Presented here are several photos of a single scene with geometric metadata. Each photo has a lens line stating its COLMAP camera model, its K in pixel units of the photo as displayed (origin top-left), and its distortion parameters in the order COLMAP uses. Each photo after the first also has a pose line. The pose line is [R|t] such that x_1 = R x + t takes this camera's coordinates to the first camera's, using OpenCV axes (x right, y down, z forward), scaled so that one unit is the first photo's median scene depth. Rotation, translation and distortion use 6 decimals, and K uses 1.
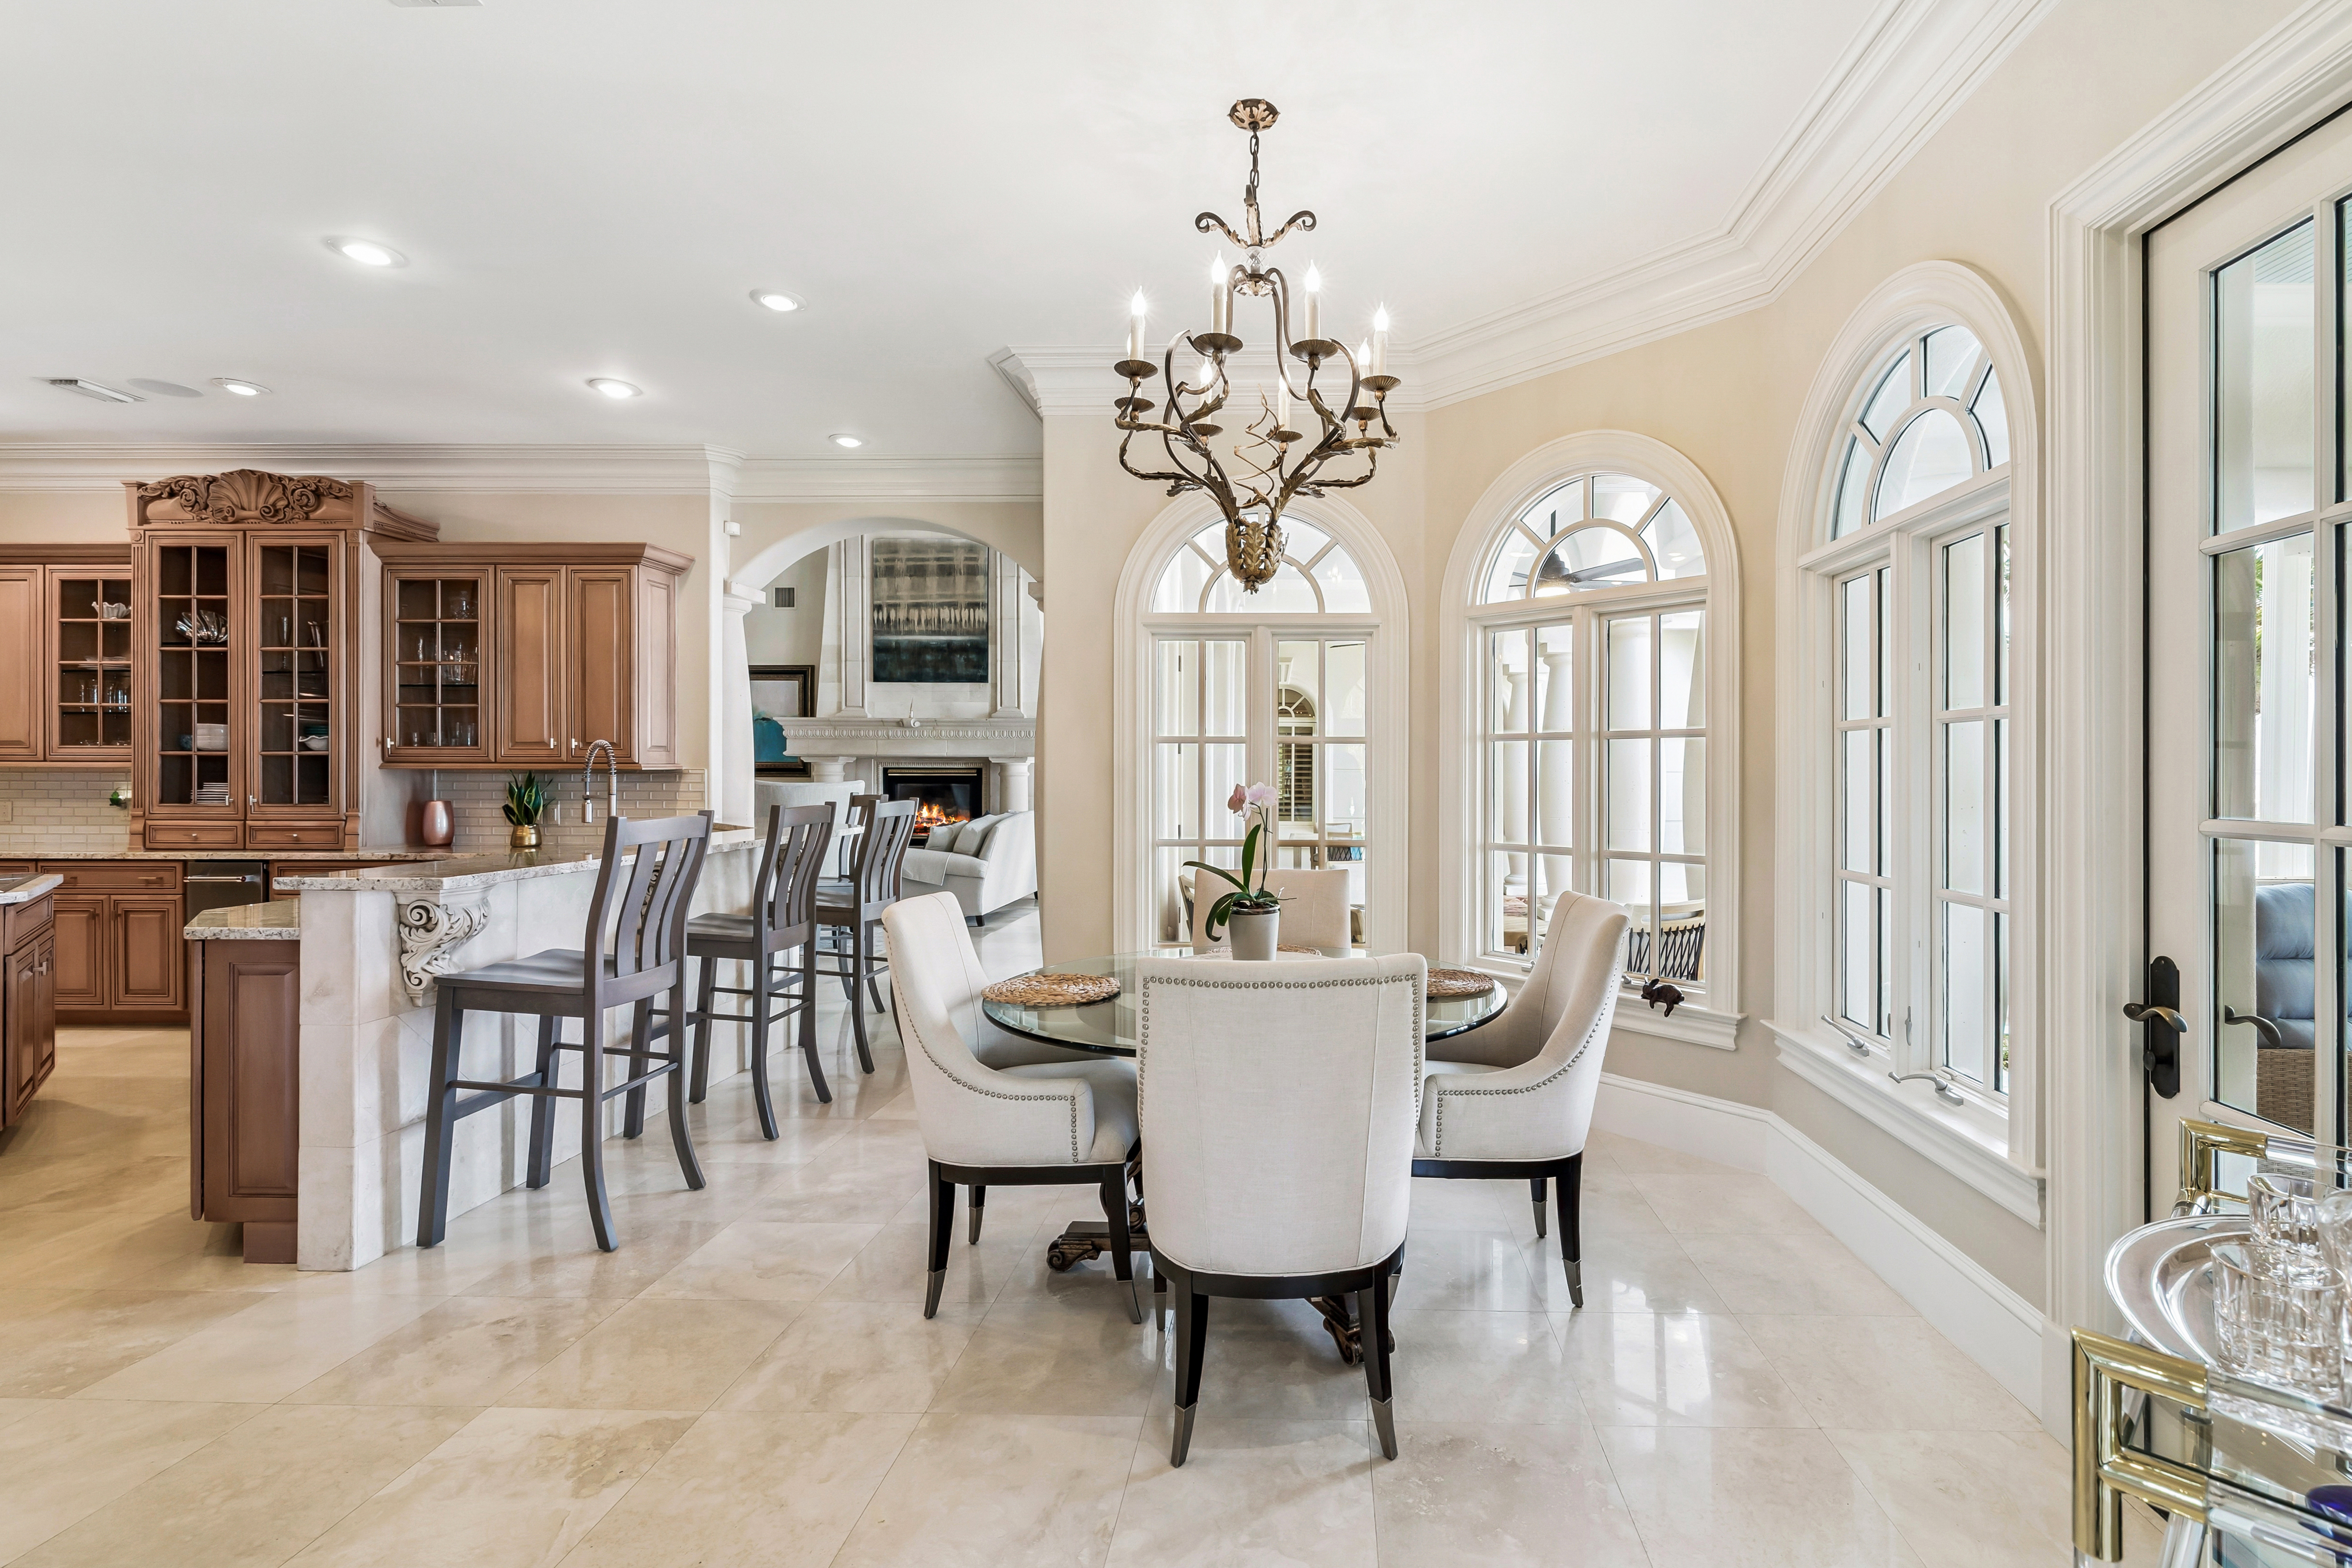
lens RADIAL K [[1050.8, 0, 1294.4], [0, 1050.8, 770.8], [0, 0, 1]] dist [0.005901, -0.000739]
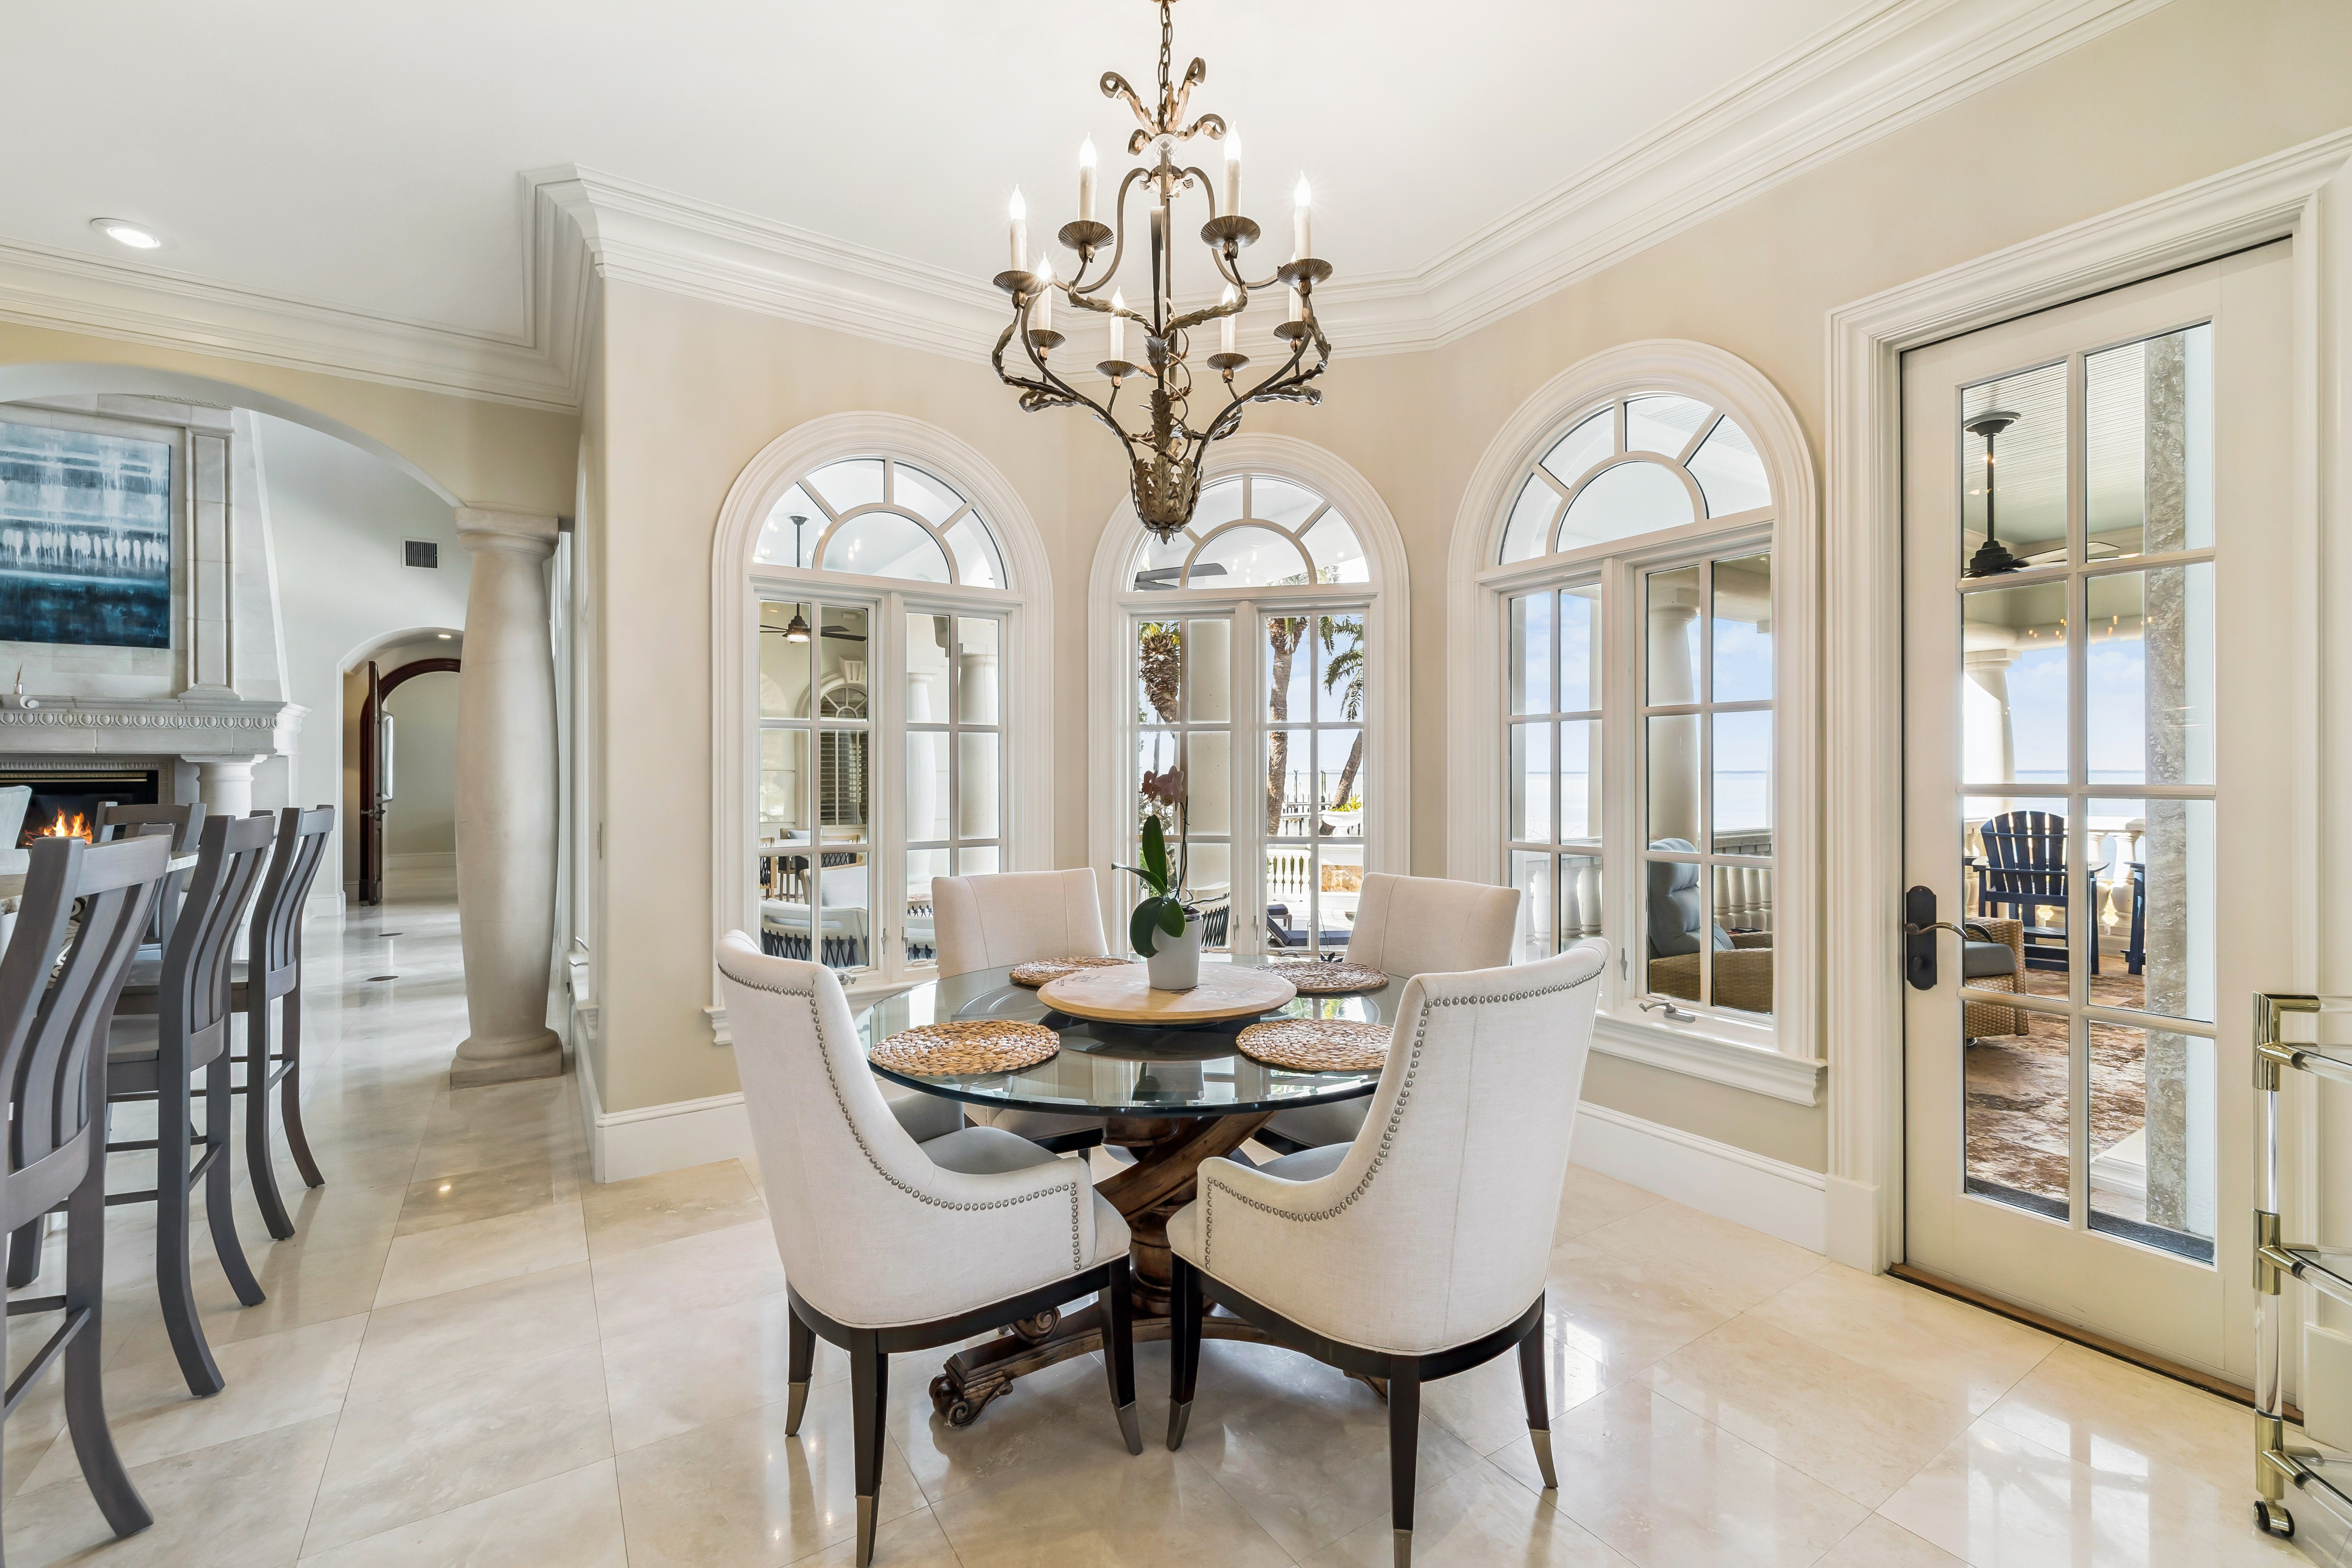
lens RADIAL K [[995.7, 0, 1170.5], [0, 995.7, 771.2], [0, 0, 1]] dist [-0.000518, 0.001171]
pose [[0.829722, -0.004043, 0.558163, -0.246194], [0.006398, 0.999977, -0.002267, 0.009020], [-0.558141, 0.005452, 0.829728, 0.169458]]
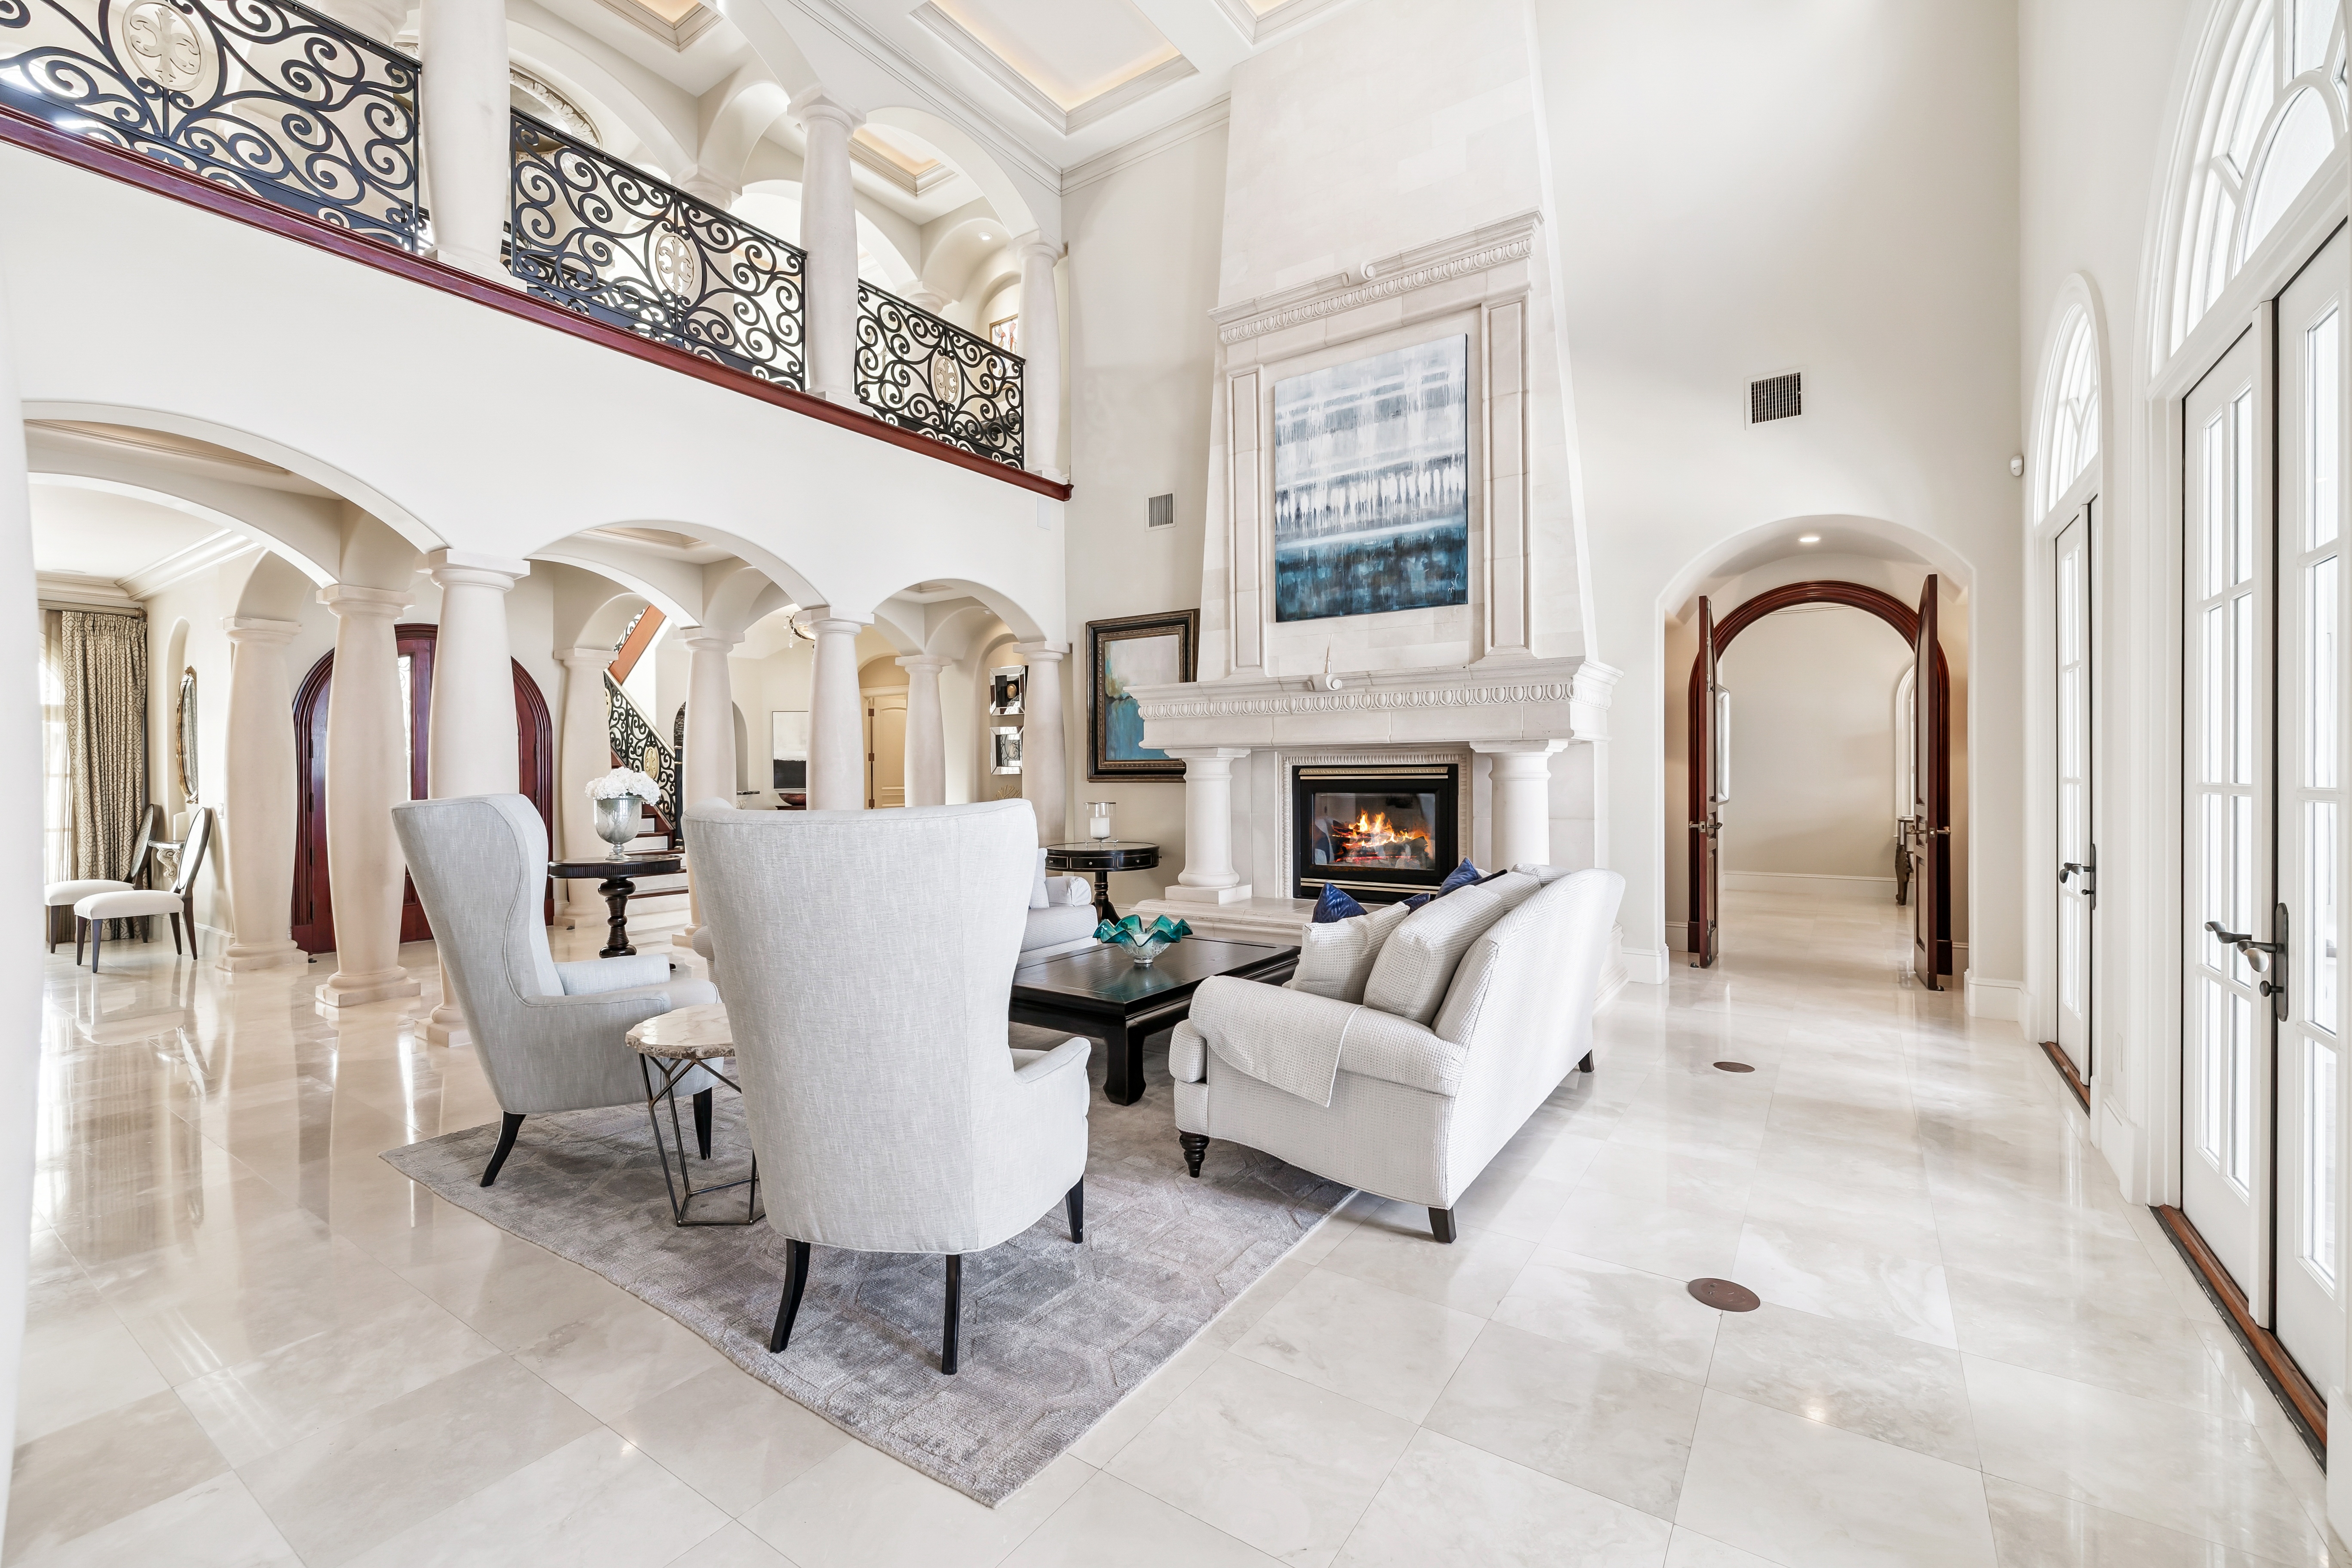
lens RADIAL K [[995.7, 0, 1172.6], [0, 995.7, 779.0], [0, 0, 1]] dist [-0.000518, 0.001171]
pose [[0.838450, -0.004929, -0.544957, -0.322639], [0.008501, 0.999956, 0.004034, 0.004040], [0.544913, -0.008015, 0.838455, 1.121887]]
